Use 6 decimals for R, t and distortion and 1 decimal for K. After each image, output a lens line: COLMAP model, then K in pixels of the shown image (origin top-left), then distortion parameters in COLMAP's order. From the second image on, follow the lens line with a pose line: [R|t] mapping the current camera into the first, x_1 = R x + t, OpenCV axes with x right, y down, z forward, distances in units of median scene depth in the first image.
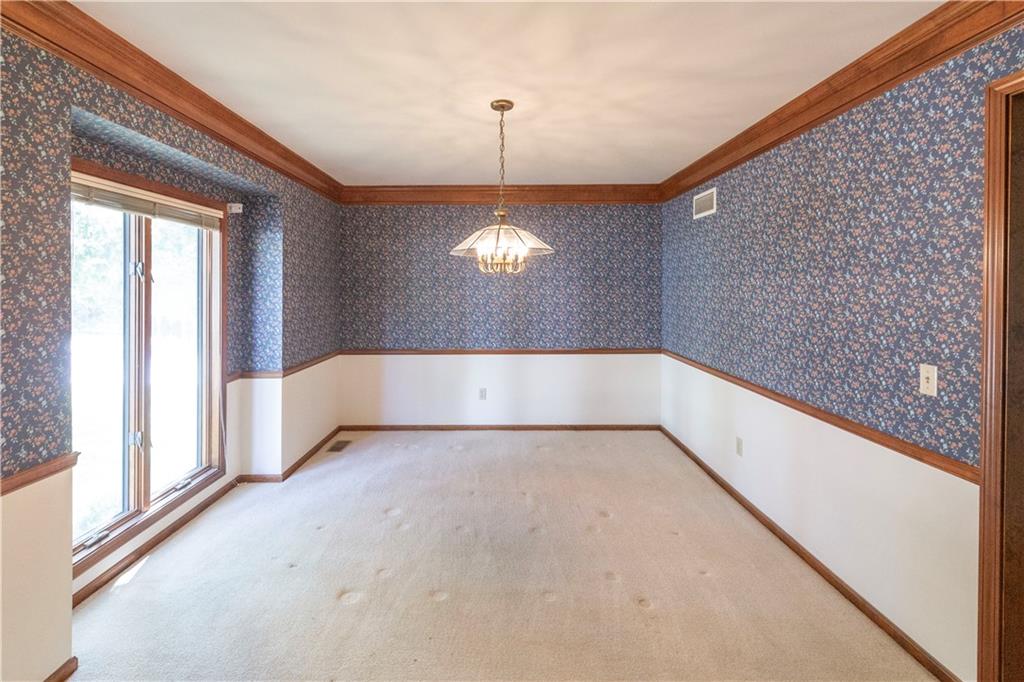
lens RADIAL K [[460.5, 0, 507.7], [0, 460.5, 287.2], [0, 0, 1]] dist [0.000655, 0.000388]
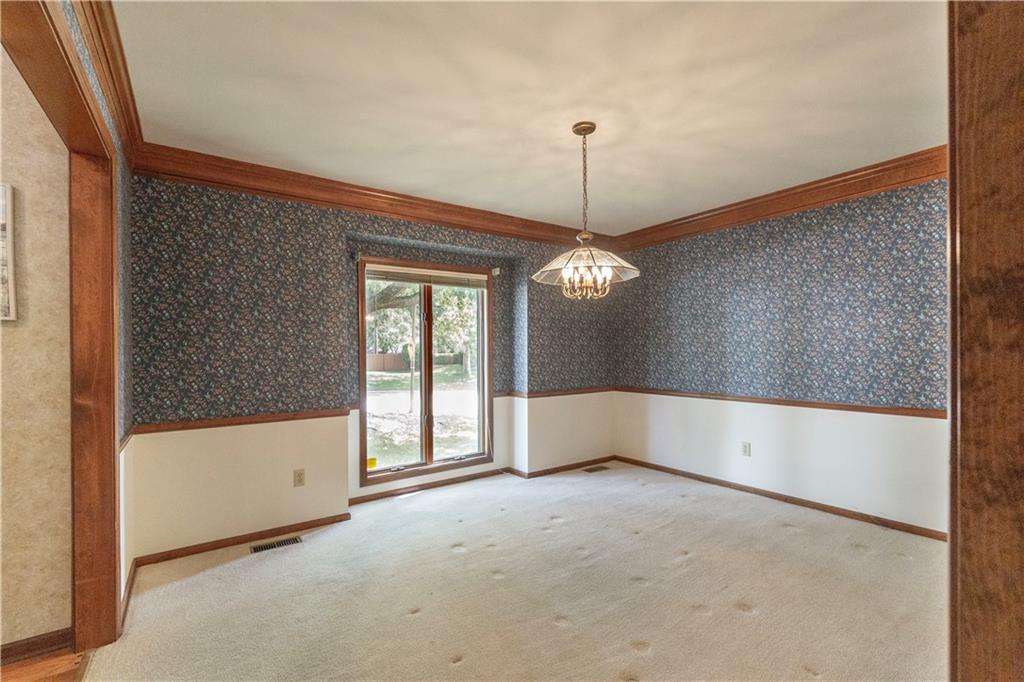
lens RADIAL K [[459.0, 0, 511.5], [0, 459.0, 346.7], [0, 0, 1]] dist [-0.001716, 0.000043]
pose [[0.570618, -0.013581, -0.821103, 0.577275], [0.013323, 0.999885, -0.007280, 0.066454], [0.821107, -0.006785, 0.570734, 0.251816]]
